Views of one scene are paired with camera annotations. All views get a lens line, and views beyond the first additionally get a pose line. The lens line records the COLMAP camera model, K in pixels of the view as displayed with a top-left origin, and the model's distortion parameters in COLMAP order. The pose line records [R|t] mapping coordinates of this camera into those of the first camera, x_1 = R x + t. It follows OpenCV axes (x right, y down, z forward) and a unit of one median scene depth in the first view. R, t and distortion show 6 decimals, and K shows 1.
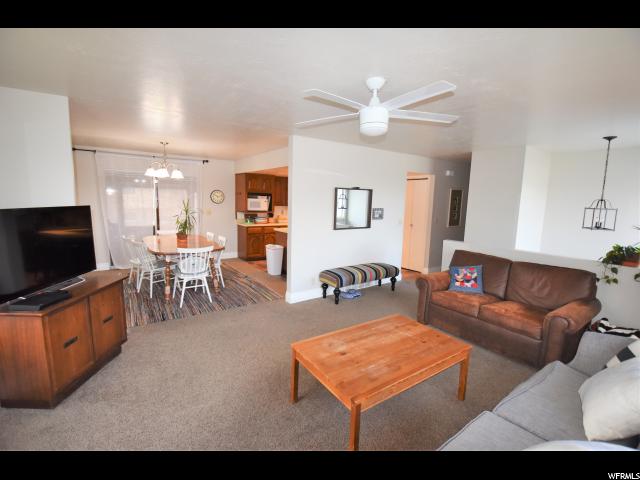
lens RADIAL K [[296.6, 0, 320.0], [0, 296.6, 240.0], [0, 0, 1]] dist [-0.002801, -0.000639]
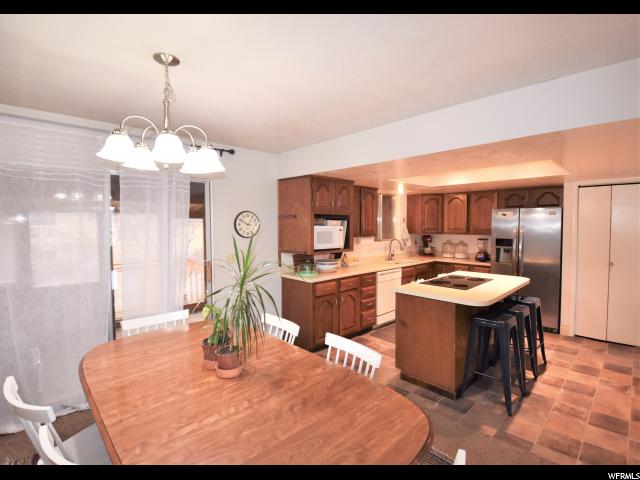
lens RADIAL K [[296.6, 0, 320.0], [0, 296.6, 240.0], [0, 0, 1]] dist [-0.002801, -0.000639]
pose [[0.984037, -0.047636, 0.171468, -0.311757], [0.060162, 0.995828, -0.068608, -0.079798], [-0.167484, 0.077828, 0.982798, 0.499513]]
